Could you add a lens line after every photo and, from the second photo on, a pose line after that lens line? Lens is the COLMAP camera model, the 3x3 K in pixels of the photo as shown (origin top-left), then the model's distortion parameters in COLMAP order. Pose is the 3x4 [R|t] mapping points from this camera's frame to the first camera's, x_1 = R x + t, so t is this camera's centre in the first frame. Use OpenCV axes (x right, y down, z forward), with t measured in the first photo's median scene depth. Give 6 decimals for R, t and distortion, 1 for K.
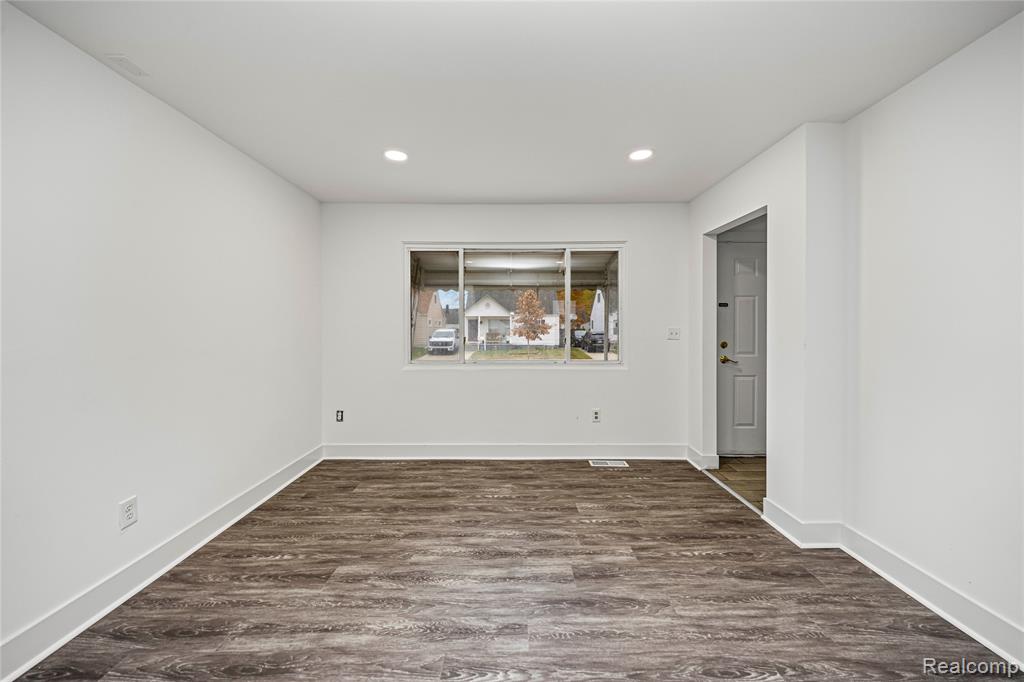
lens RADIAL K [[377.9, 0, 516.4], [0, 377.9, 328.1], [0, 0, 1]] dist [-0.007186, -0.000442]
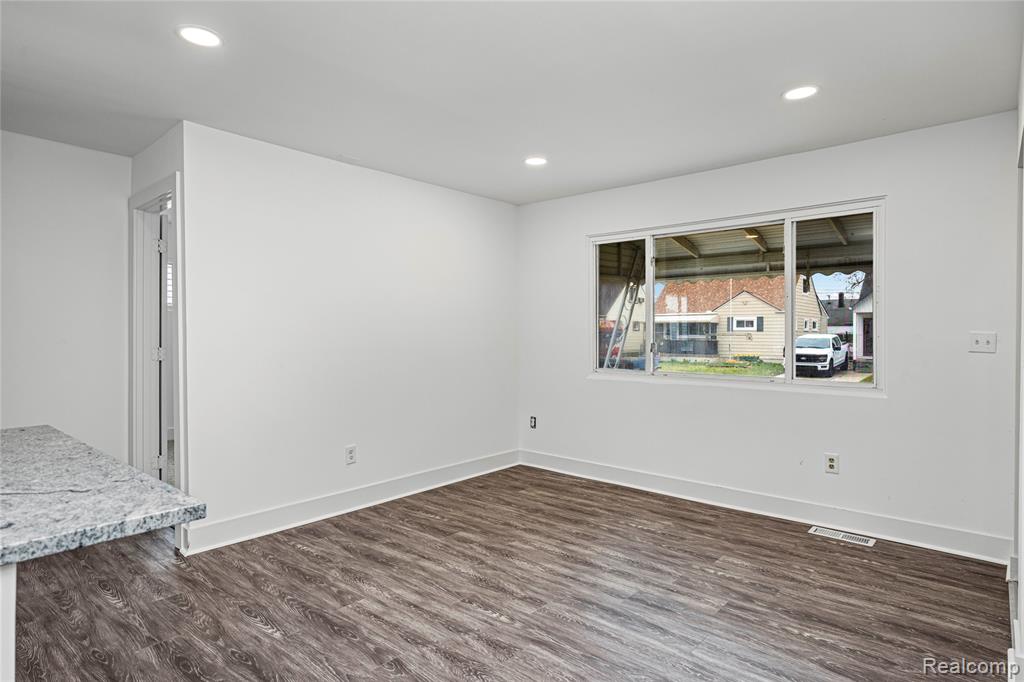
lens RADIAL K [[568.1, 0, 510.9], [0, 568.1, 337.8], [0, 0, 1]] dist [-0.001608, -0.002006]
pose [[0.750874, 0.010001, -0.660370, 0.719050], [-0.003851, 0.999935, 0.010764, 0.001260], [0.660434, -0.005540, 0.750863, -0.210922]]
